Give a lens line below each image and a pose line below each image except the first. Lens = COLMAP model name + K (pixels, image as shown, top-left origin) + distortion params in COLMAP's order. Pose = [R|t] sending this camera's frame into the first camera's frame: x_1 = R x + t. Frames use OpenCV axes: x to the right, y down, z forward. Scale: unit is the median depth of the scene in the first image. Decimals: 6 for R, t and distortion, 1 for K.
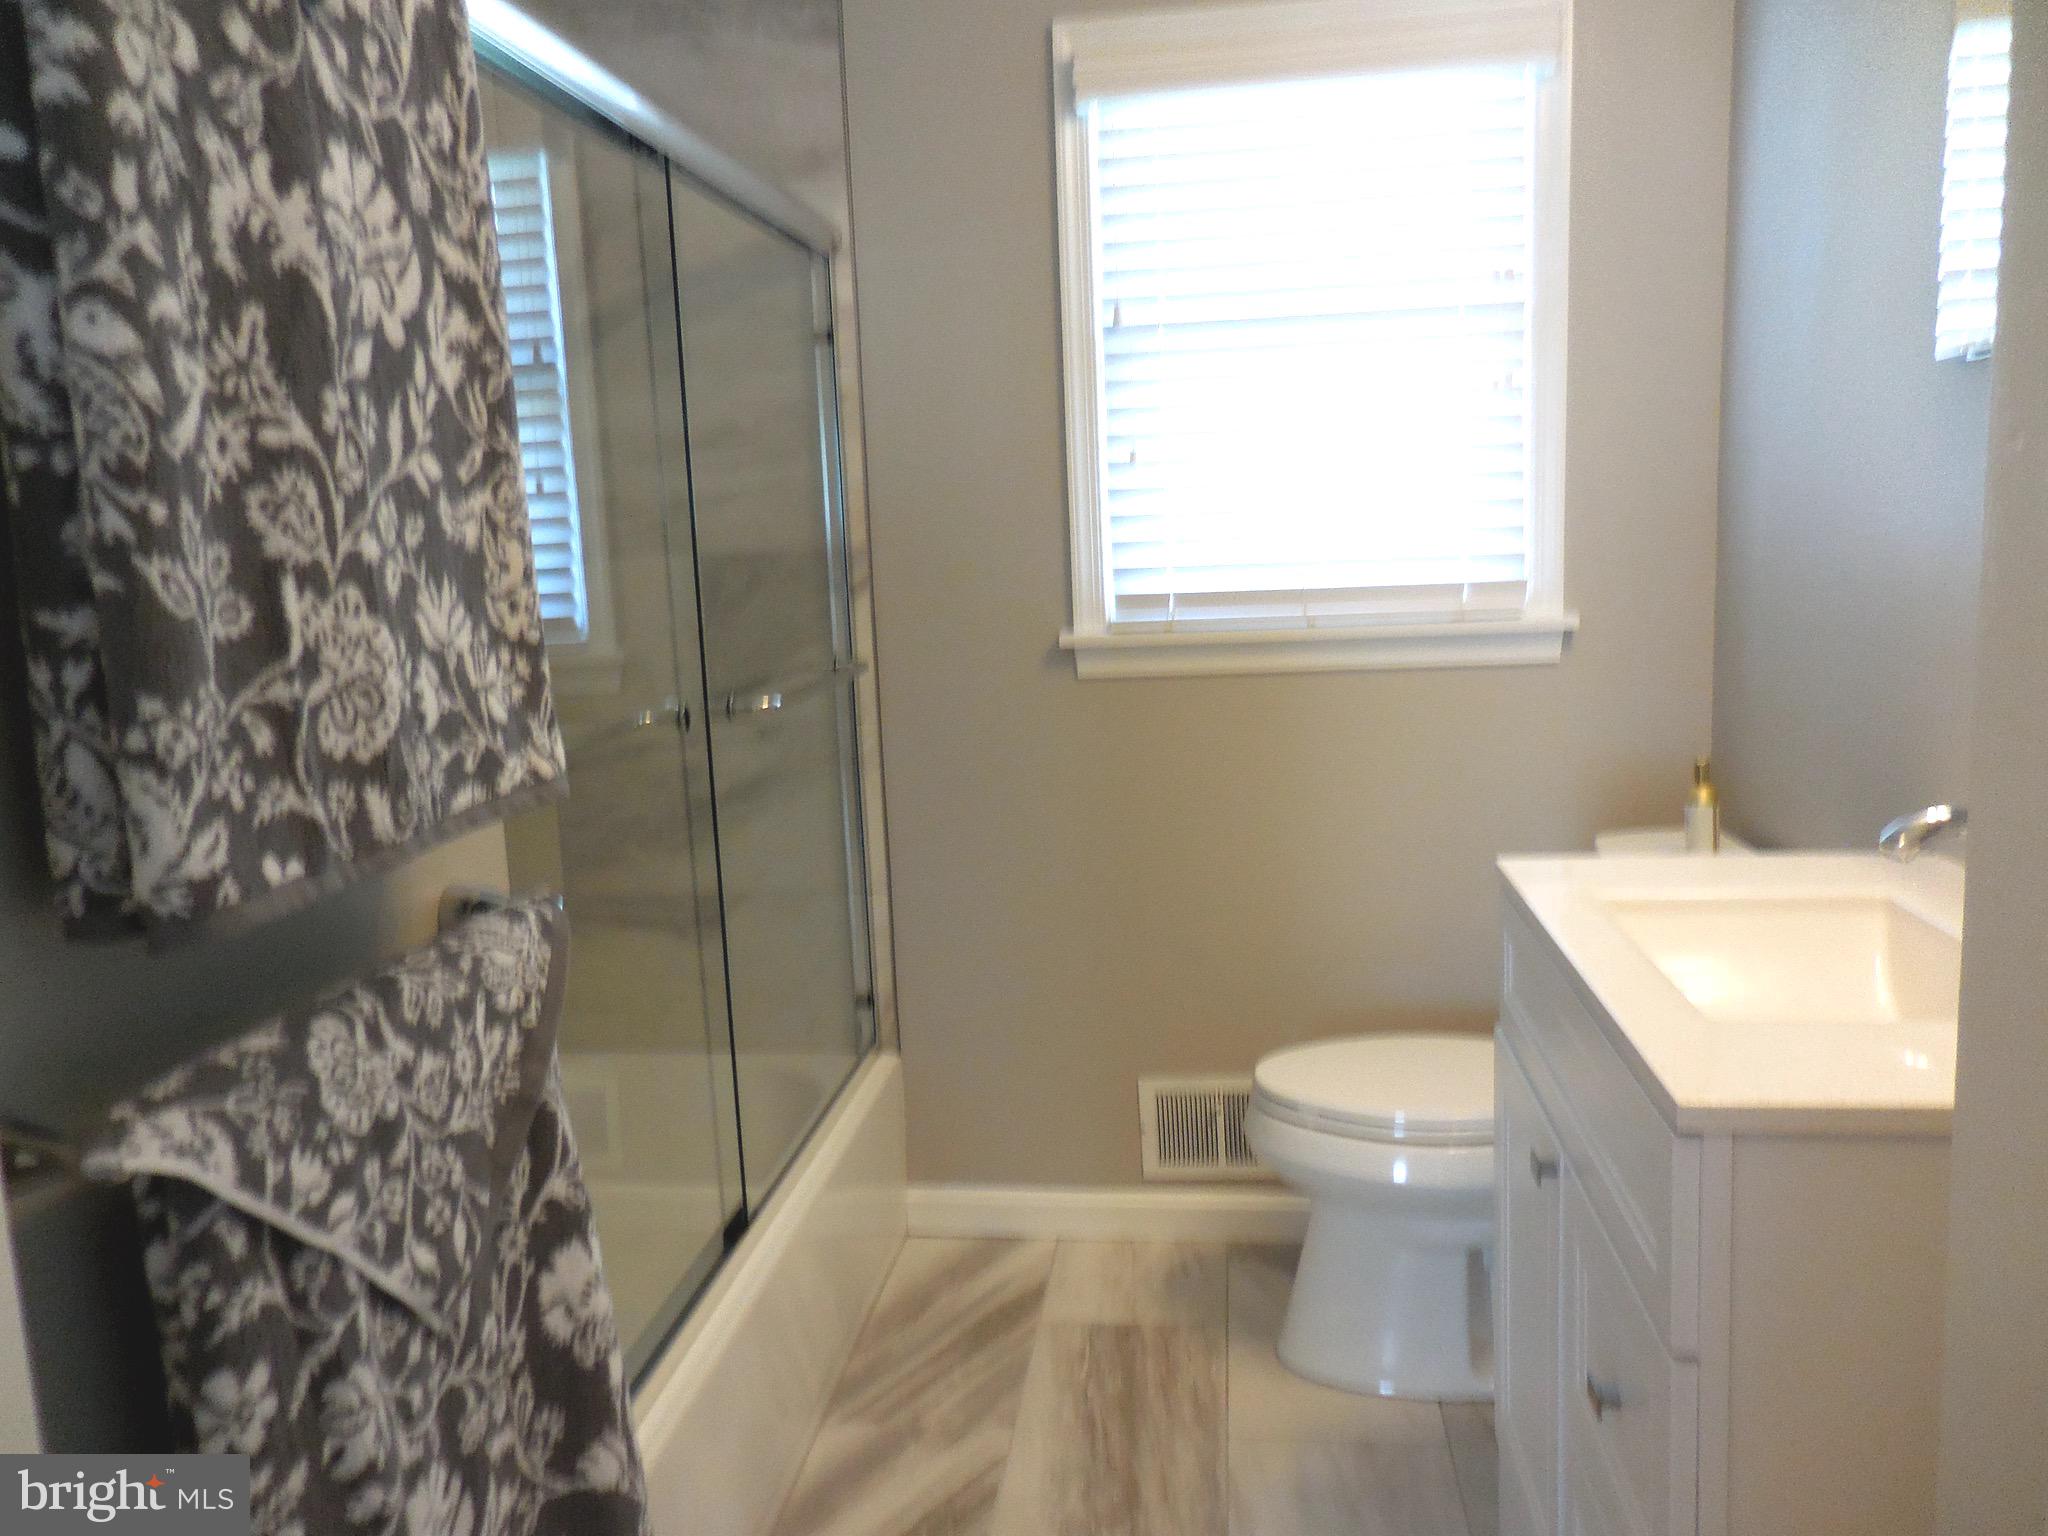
lens RADIAL K [[1554.3, 0, 1019.3], [0, 1554.3, 763.2], [0, 0, 1]] dist [-0.023742, 0.033989]
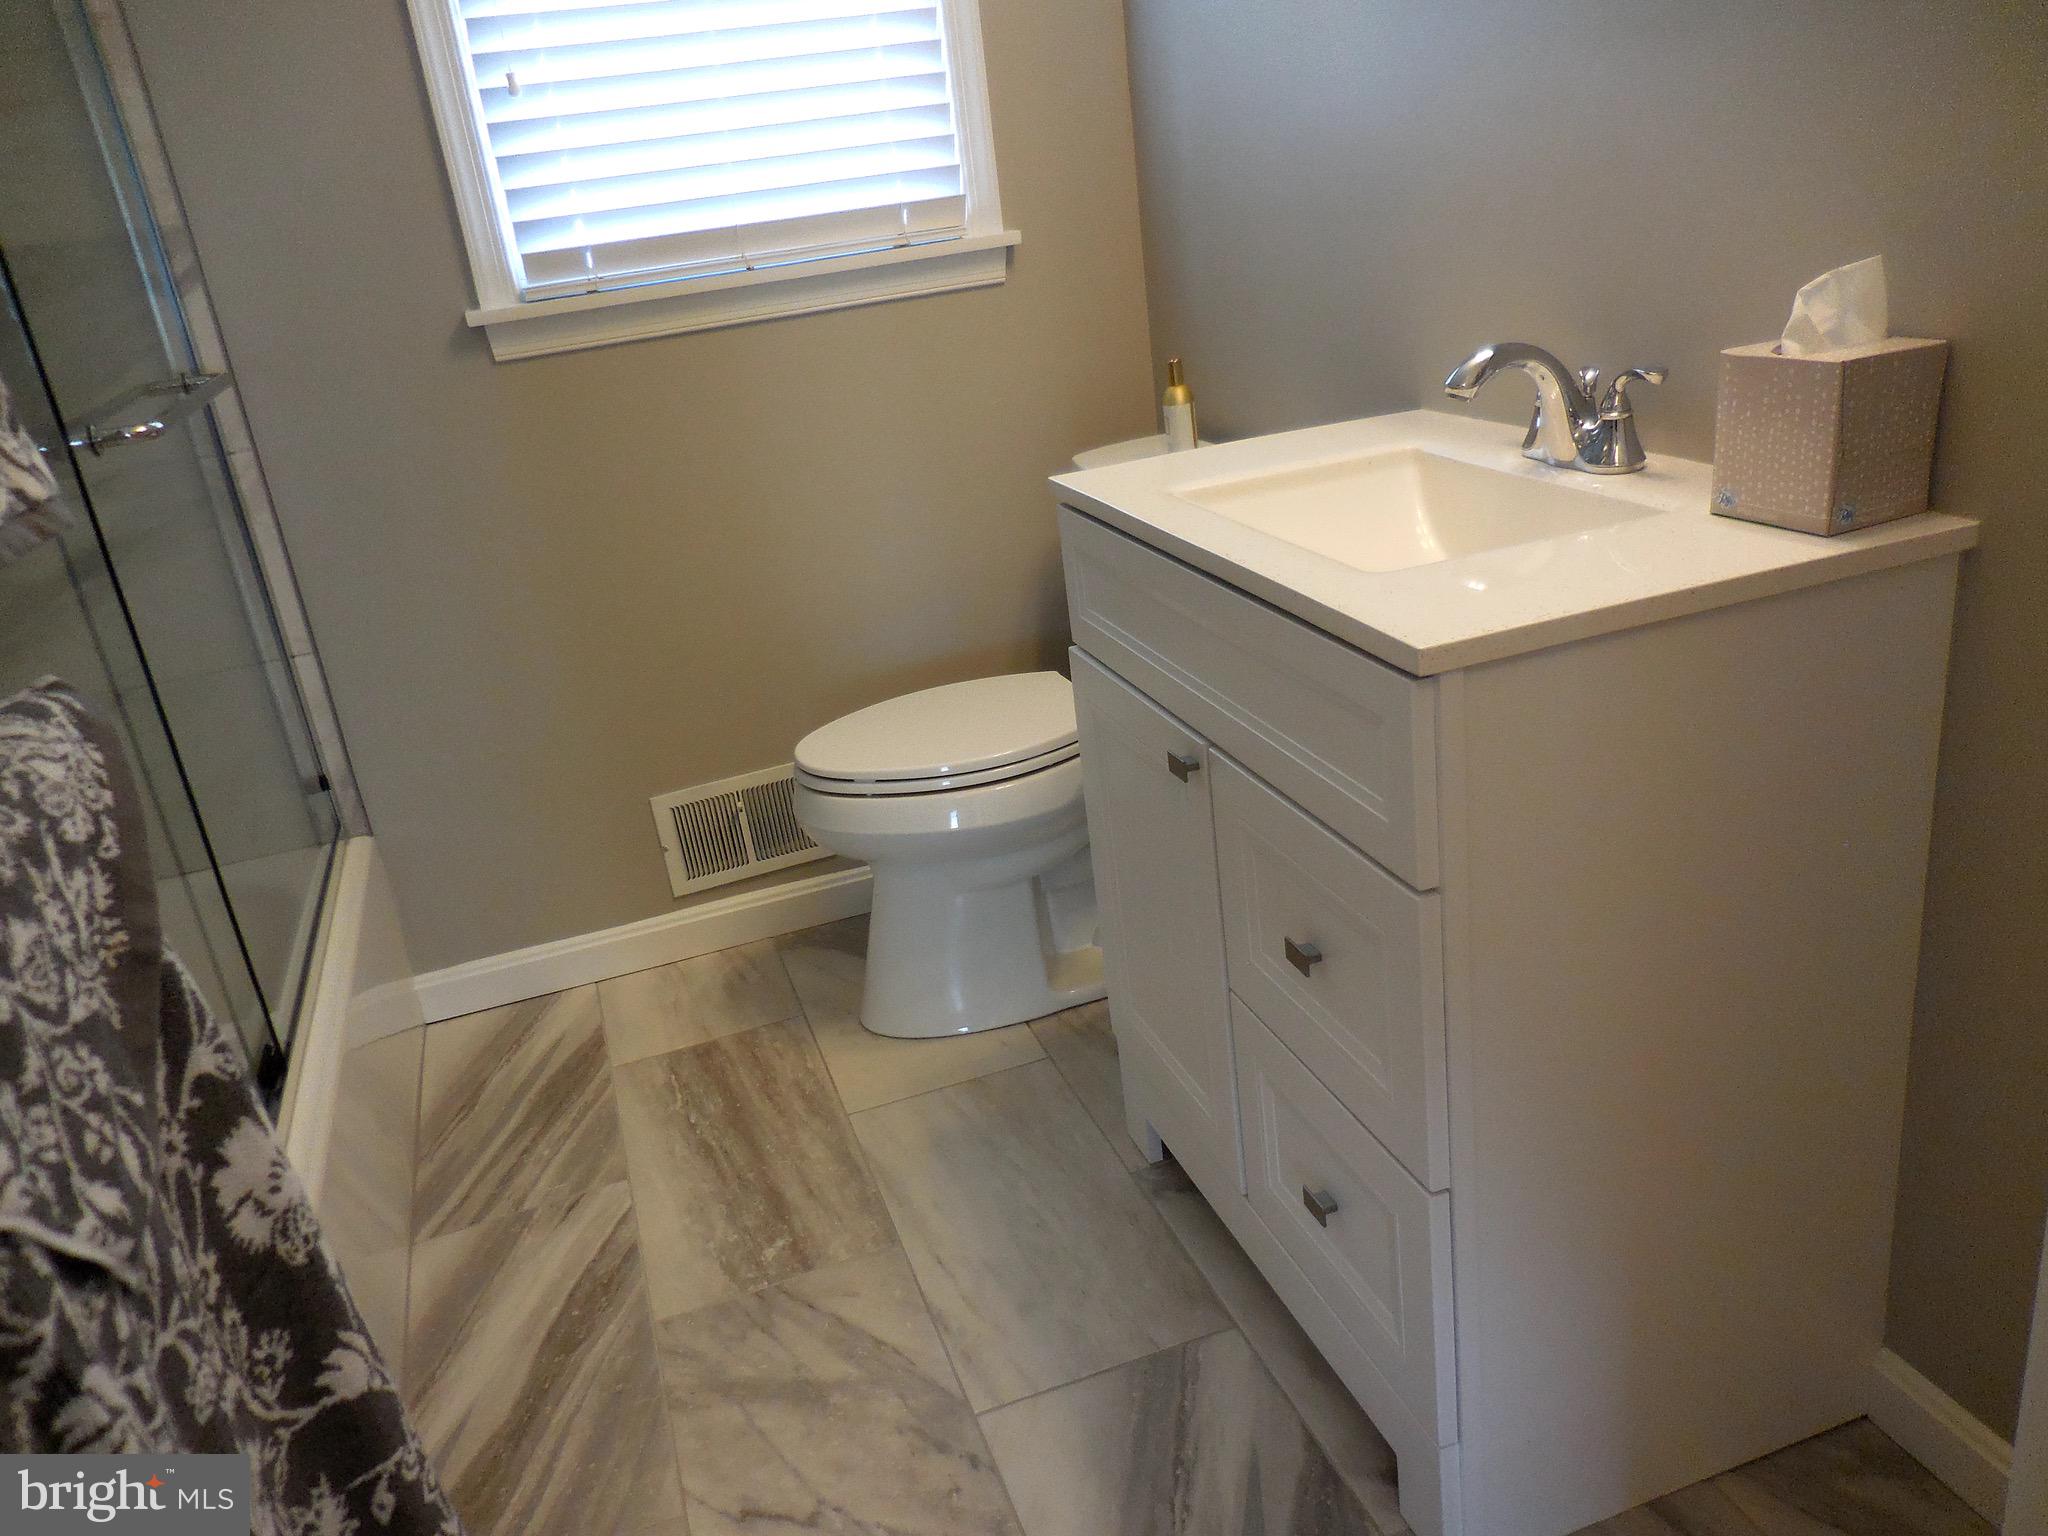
lens RADIAL K [[1554.3, 0, 1019.3], [0, 1554.3, 763.2], [0, 0, 1]] dist [-0.023742, 0.033989]
pose [[0.893108, -0.225283, 0.389366, -0.099232], [0.148221, 0.964600, 0.218124, 0.016714], [-0.424722, -0.137096, 0.894883, 0.094715]]
